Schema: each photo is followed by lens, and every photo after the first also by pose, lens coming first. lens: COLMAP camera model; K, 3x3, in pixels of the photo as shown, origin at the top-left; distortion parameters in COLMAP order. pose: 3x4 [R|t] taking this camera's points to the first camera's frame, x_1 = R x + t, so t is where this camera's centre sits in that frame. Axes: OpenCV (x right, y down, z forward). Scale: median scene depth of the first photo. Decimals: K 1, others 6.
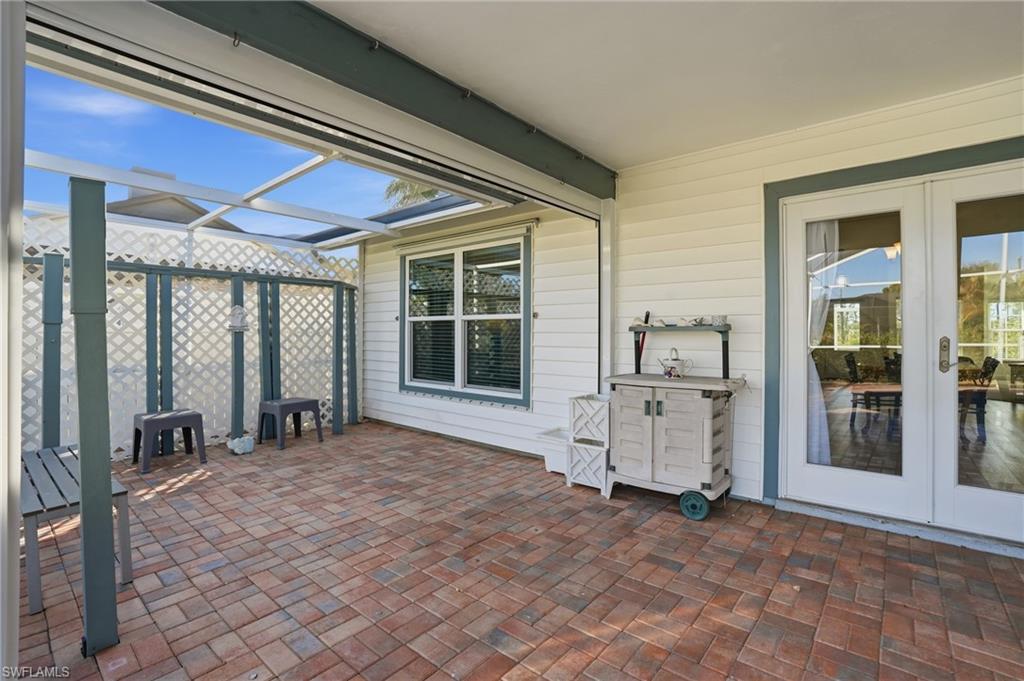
lens RADIAL K [[462.8, 0, 525.3], [0, 462.8, 330.2], [0, 0, 1]] dist [-0.018571, 0.000153]
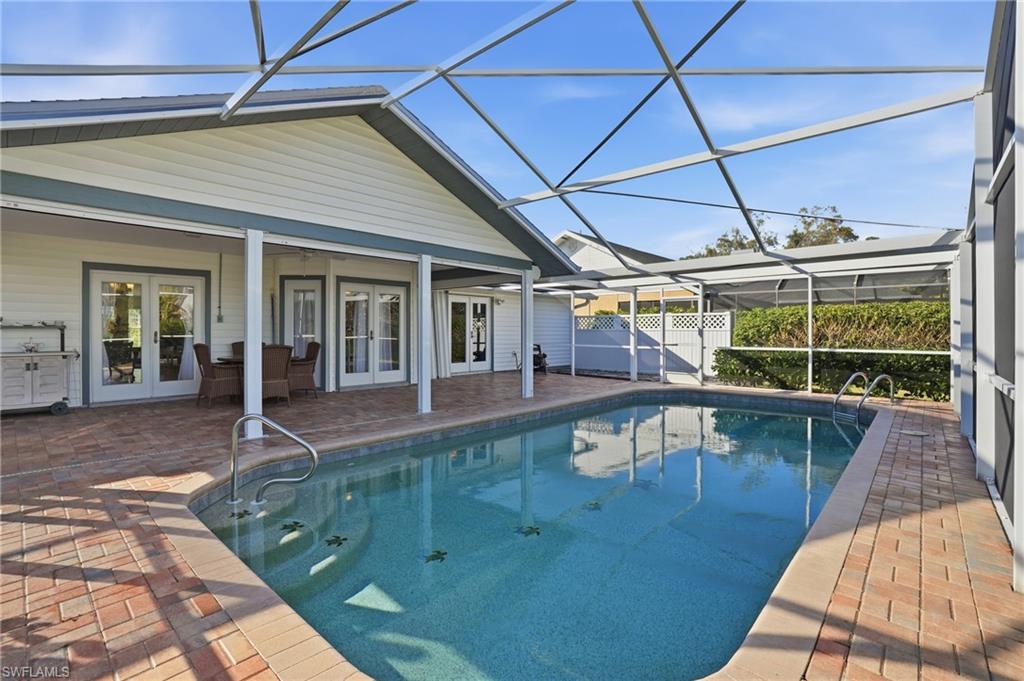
lens RADIAL K [[462.8, 0, 525.3], [0, 462.8, 330.2], [0, 0, 1]] dist [-0.018571, 0.000153]
pose [[0.029172, 0.000356, 0.999574, -1.575364], [0.000797, 1.000000, -0.000379, 0.011721], [-0.999574, 0.000808, 0.029172, -1.163779]]
